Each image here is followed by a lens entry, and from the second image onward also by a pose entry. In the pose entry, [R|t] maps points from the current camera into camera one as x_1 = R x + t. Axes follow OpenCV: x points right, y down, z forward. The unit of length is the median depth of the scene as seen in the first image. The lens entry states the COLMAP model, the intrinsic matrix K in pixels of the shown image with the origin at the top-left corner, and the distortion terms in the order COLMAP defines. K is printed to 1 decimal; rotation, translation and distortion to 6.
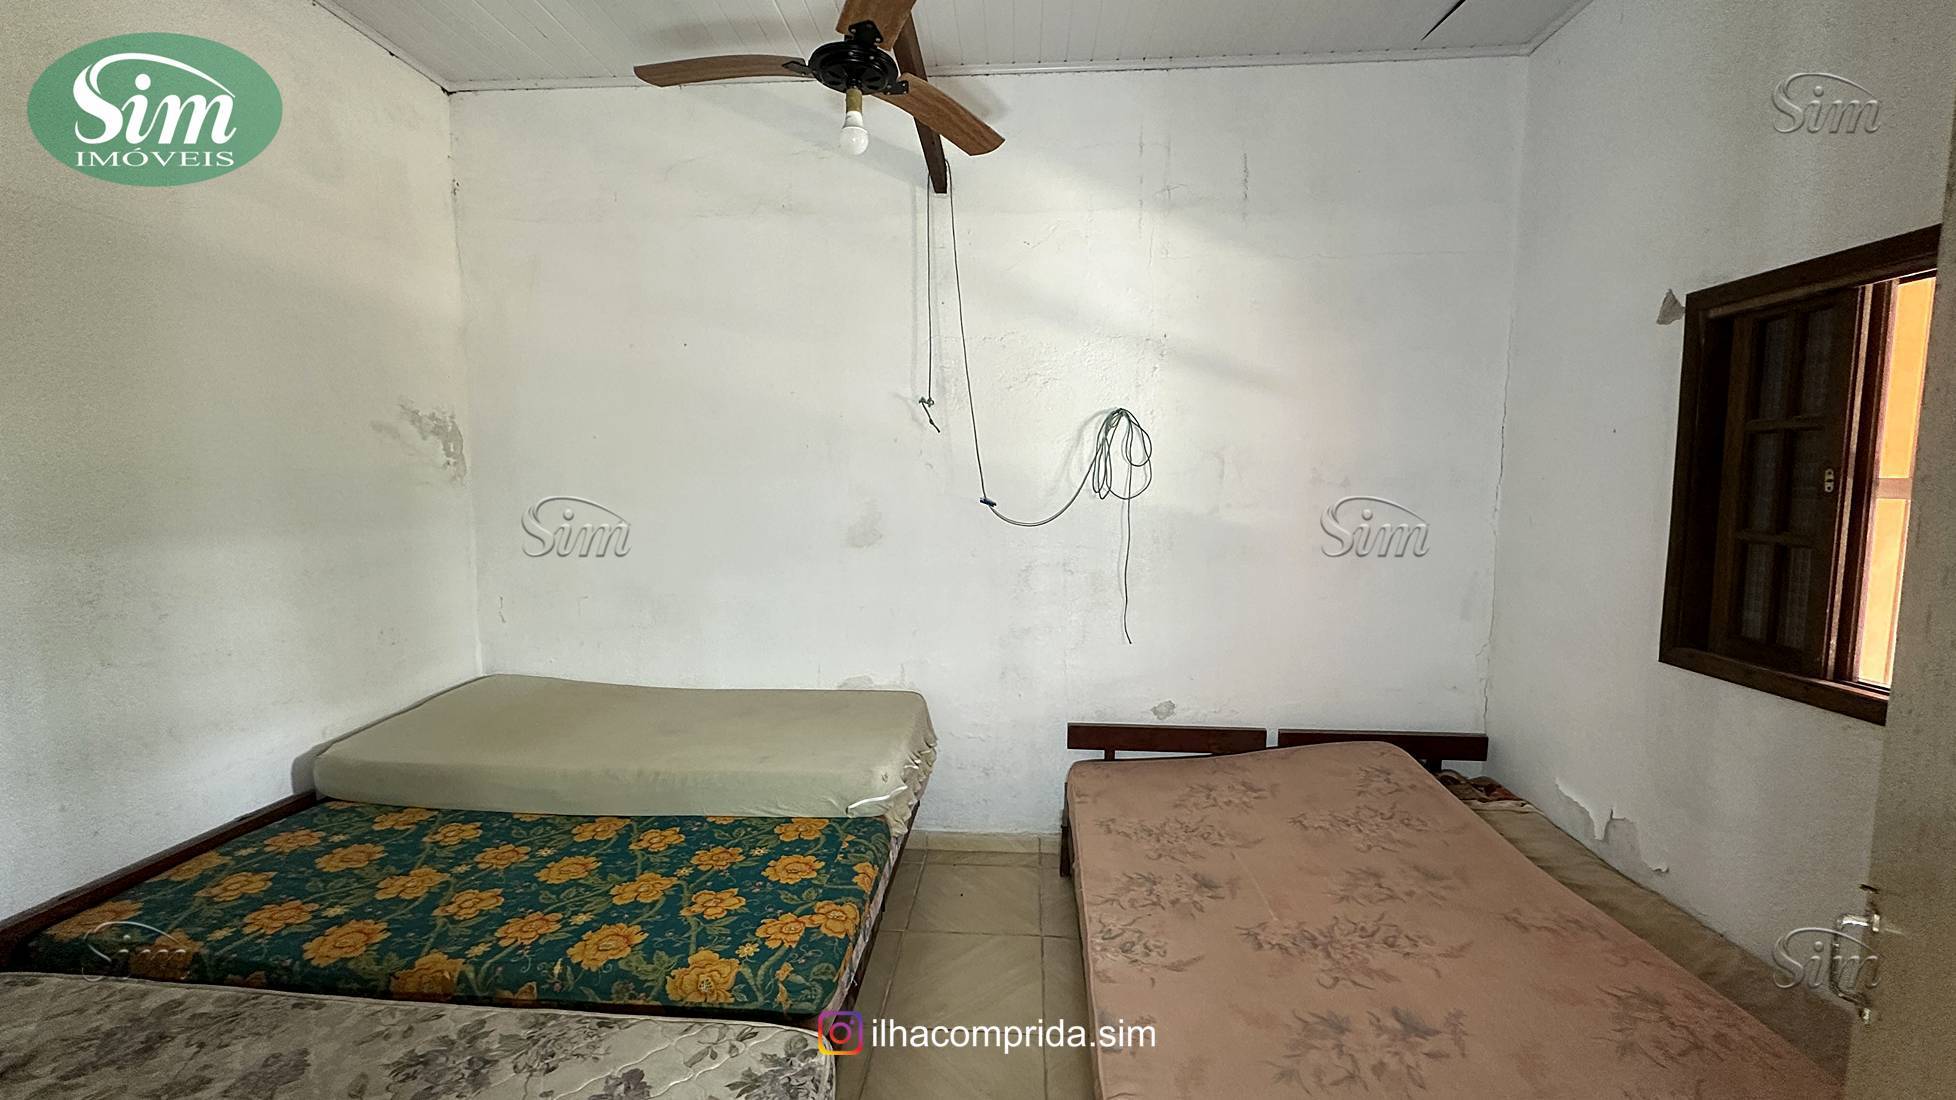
lens RADIAL K [[772.2, 0, 979.4], [0, 772.2, 553.9], [0, 0, 1]] dist [-0.007495, 0.001028]
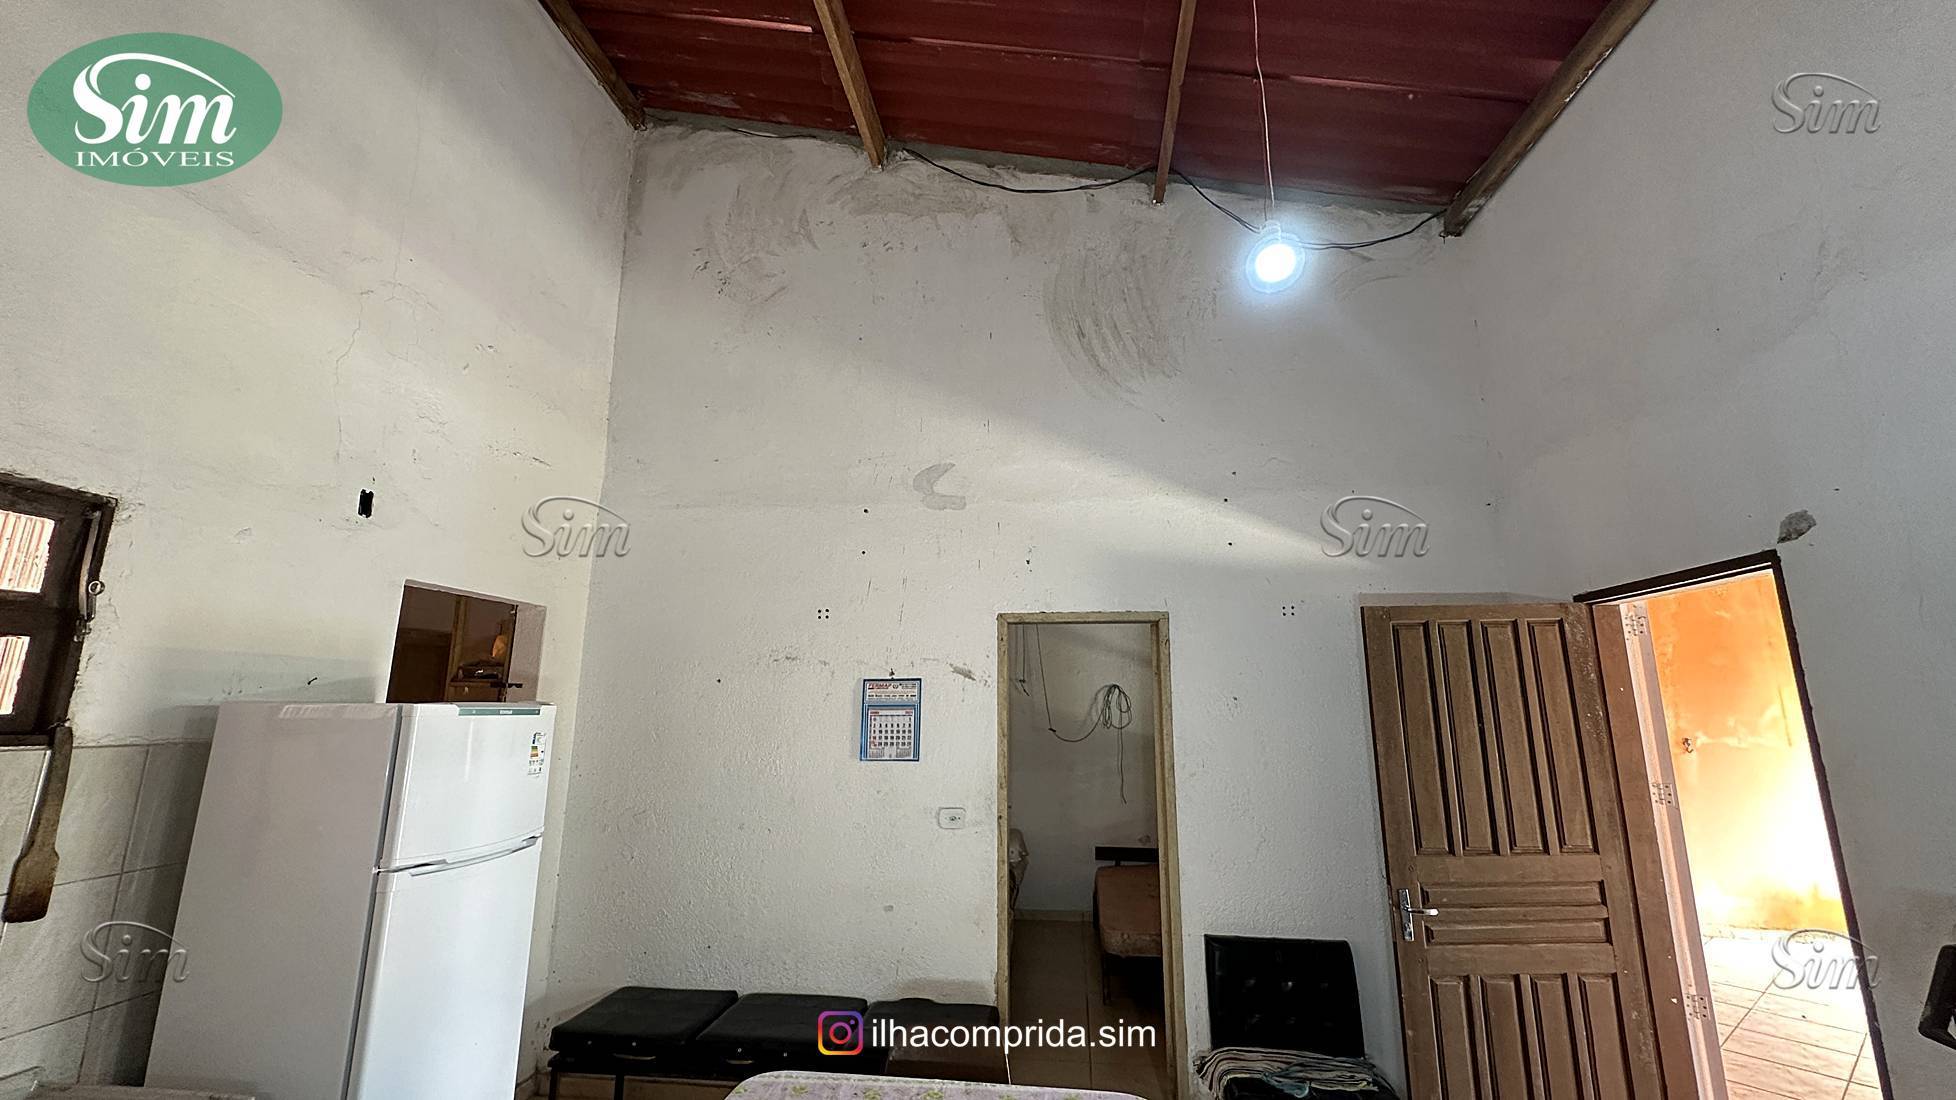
lens RADIAL K [[772.2, 0, 978.5], [0, 772.2, 550.4], [0, 0, 1]] dist [-0.007495, 0.001028]
pose [[0.999189, -0.005336, -0.039909, -0.102373], [-0.006163, 0.959233, -0.282550, 0.057877], [0.039789, 0.282567, 0.958422, -1.131294]]
